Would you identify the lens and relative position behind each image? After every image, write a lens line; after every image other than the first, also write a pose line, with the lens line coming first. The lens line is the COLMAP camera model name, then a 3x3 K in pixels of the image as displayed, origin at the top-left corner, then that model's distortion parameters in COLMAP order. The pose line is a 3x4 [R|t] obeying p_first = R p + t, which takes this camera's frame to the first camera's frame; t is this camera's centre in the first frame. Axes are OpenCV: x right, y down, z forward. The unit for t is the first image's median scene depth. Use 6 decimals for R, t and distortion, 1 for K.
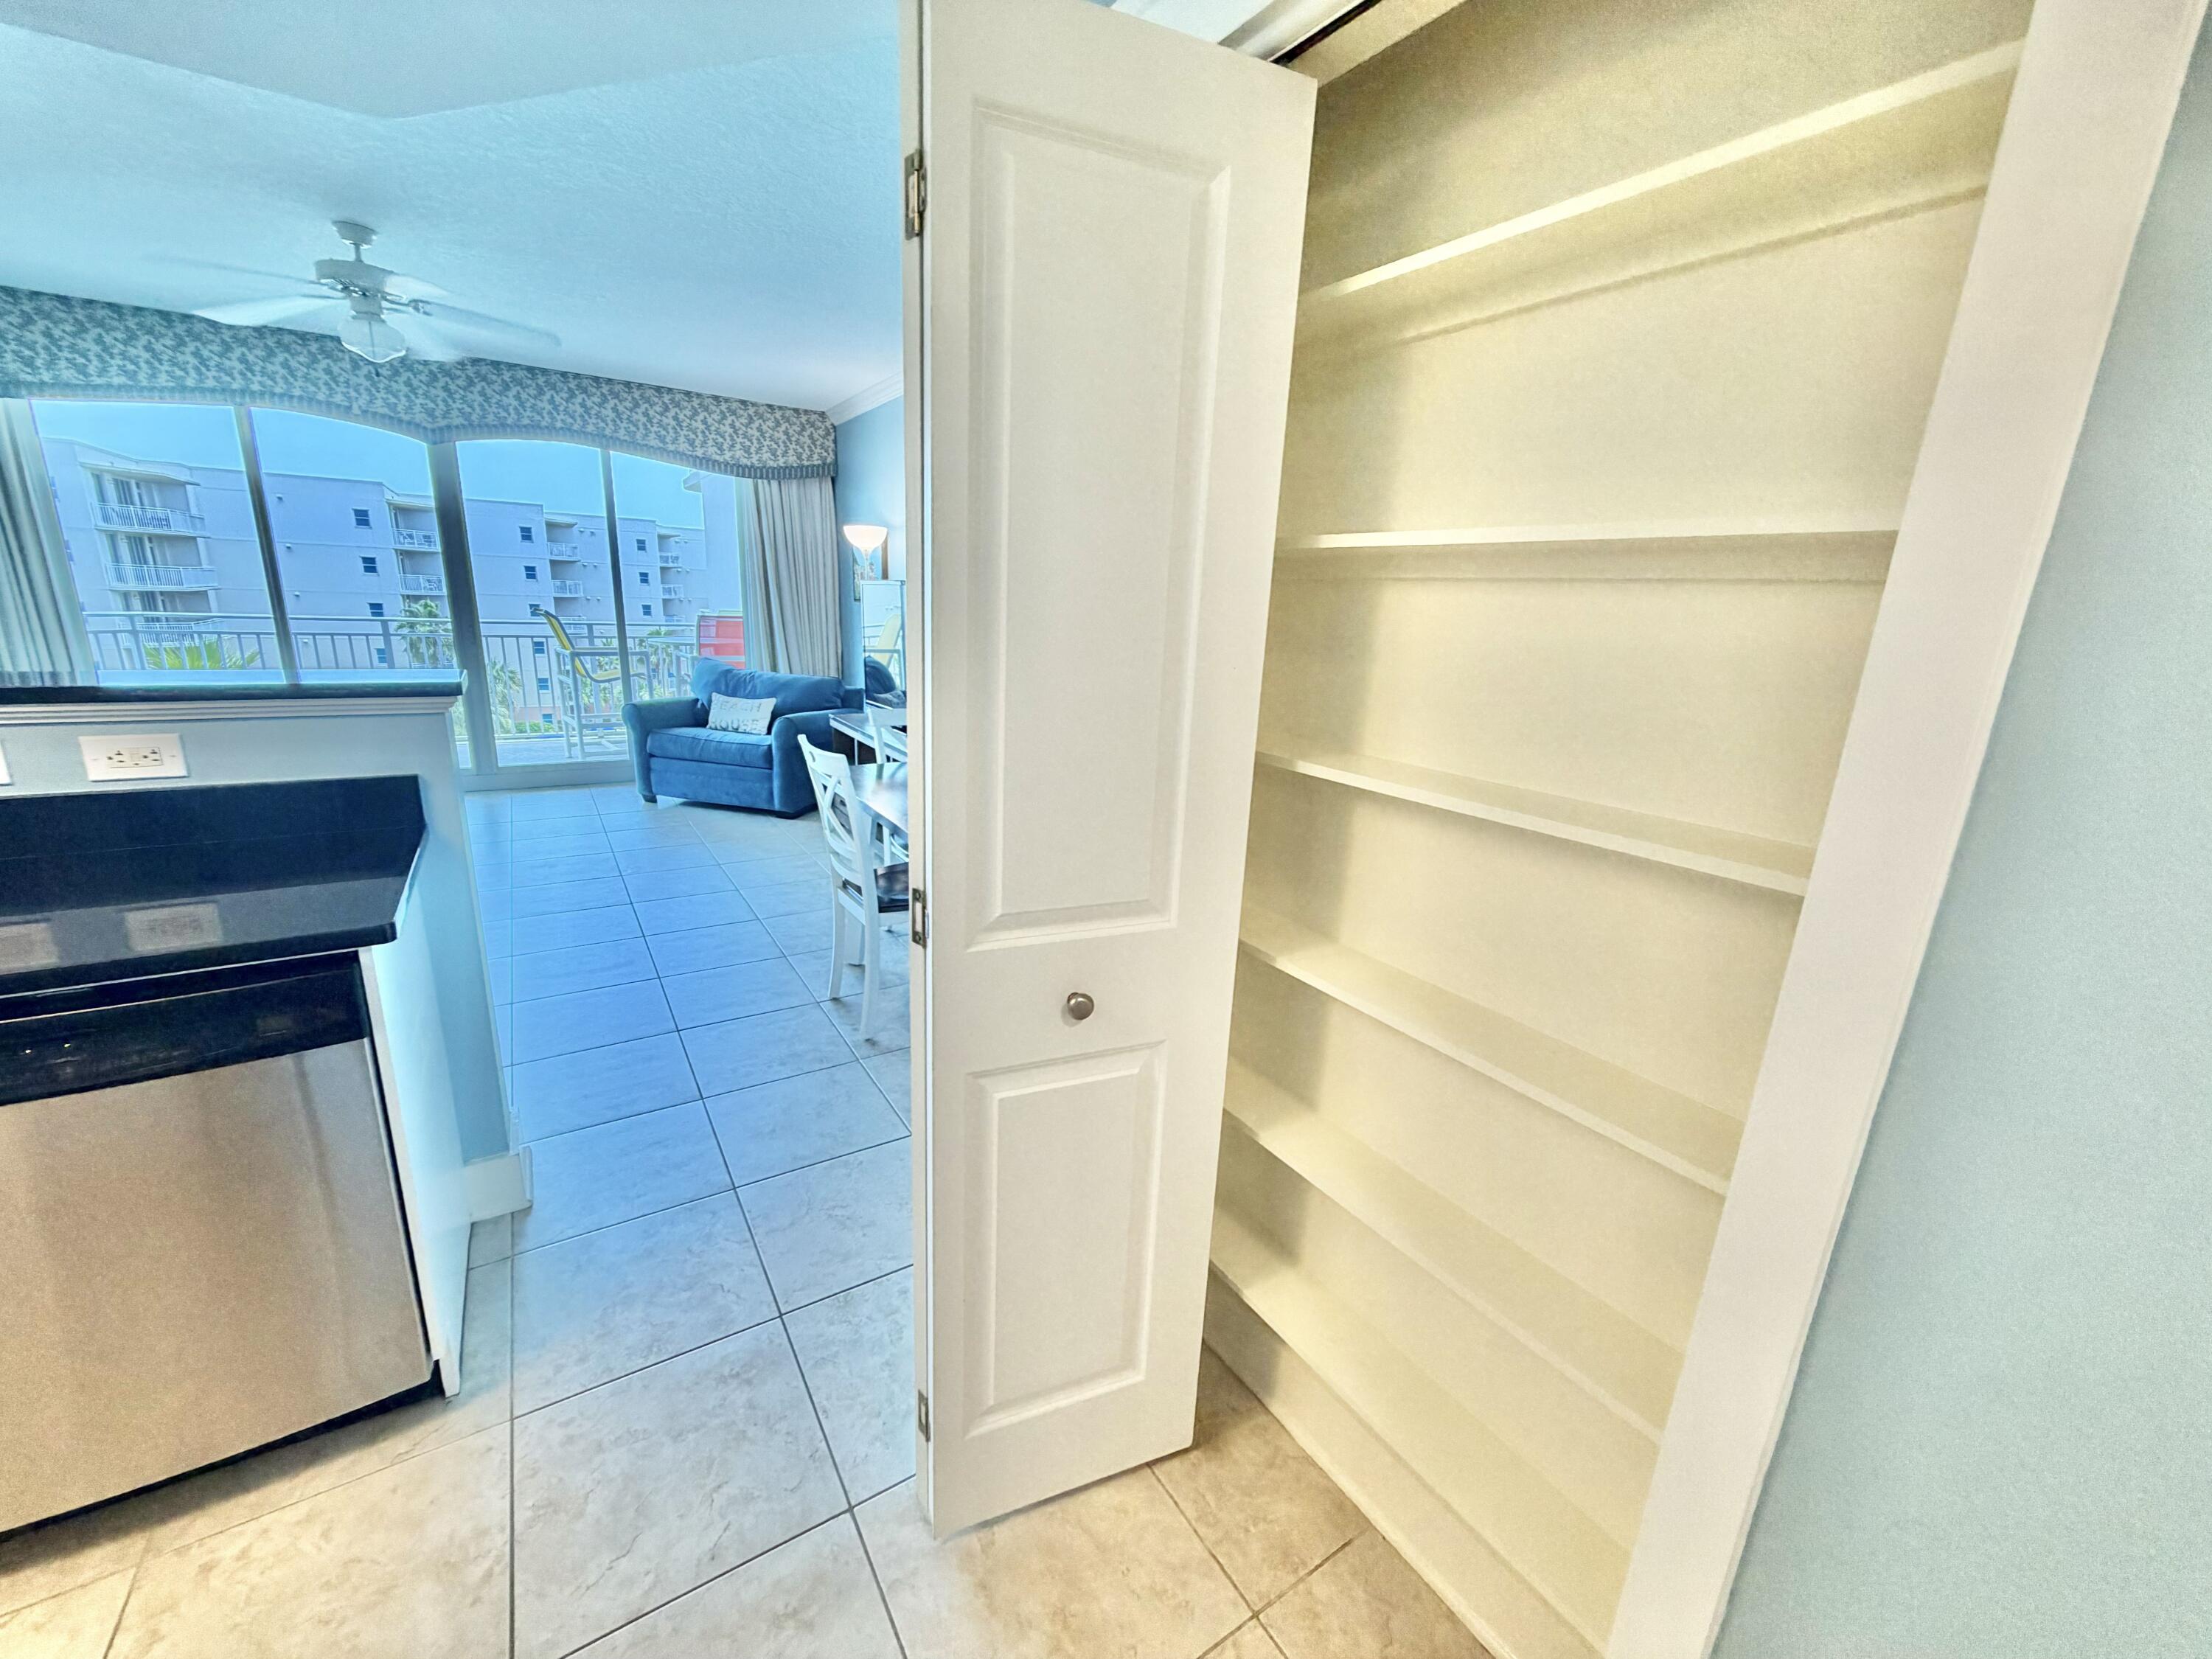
lens RADIAL K [[881.9, 0, 1108.3], [0, 881.9, 834.0], [0, 0, 1]] dist [-0.001744, 0.000748]
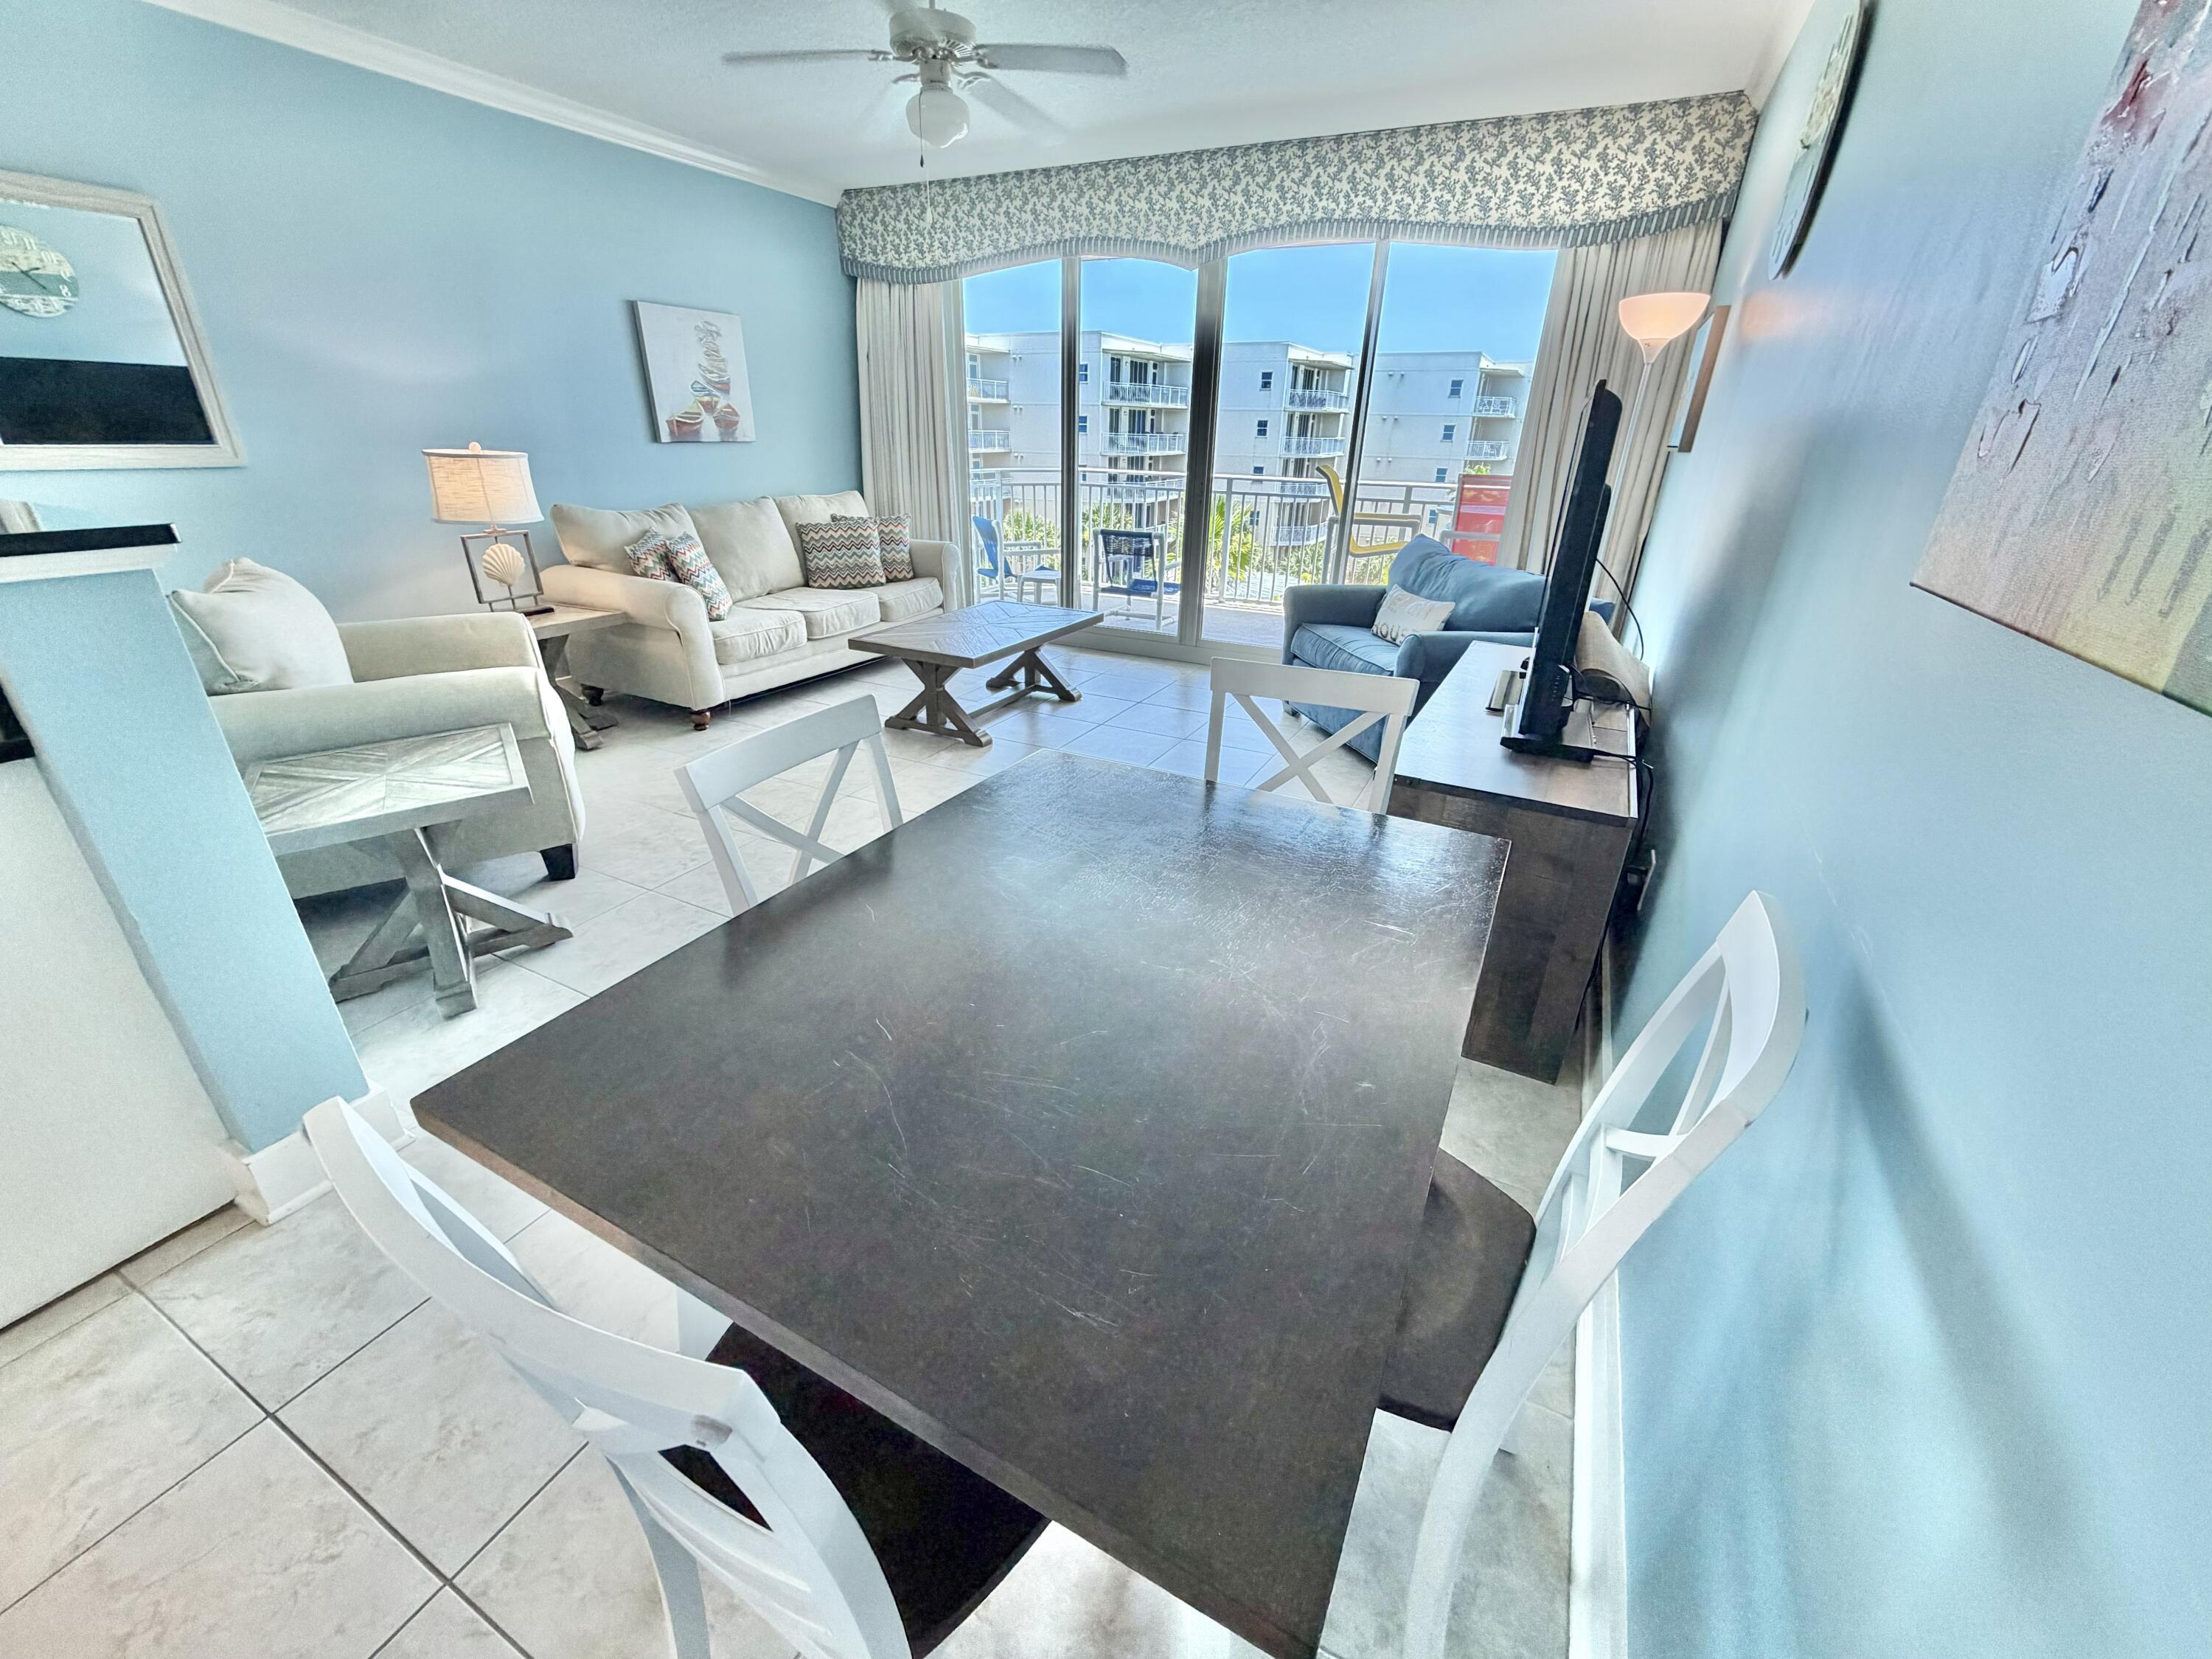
lens RADIAL K [[881.9, 0, 1109.6], [0, 881.9, 844.1], [0, 0, 1]] dist [-0.001744, 0.000748]
pose [[0.510415, 0.333866, -0.792471, 0.058245], [-0.214400, 0.941860, 0.258713, -0.070649], [0.832772, 0.037855, 0.552320, 0.300479]]
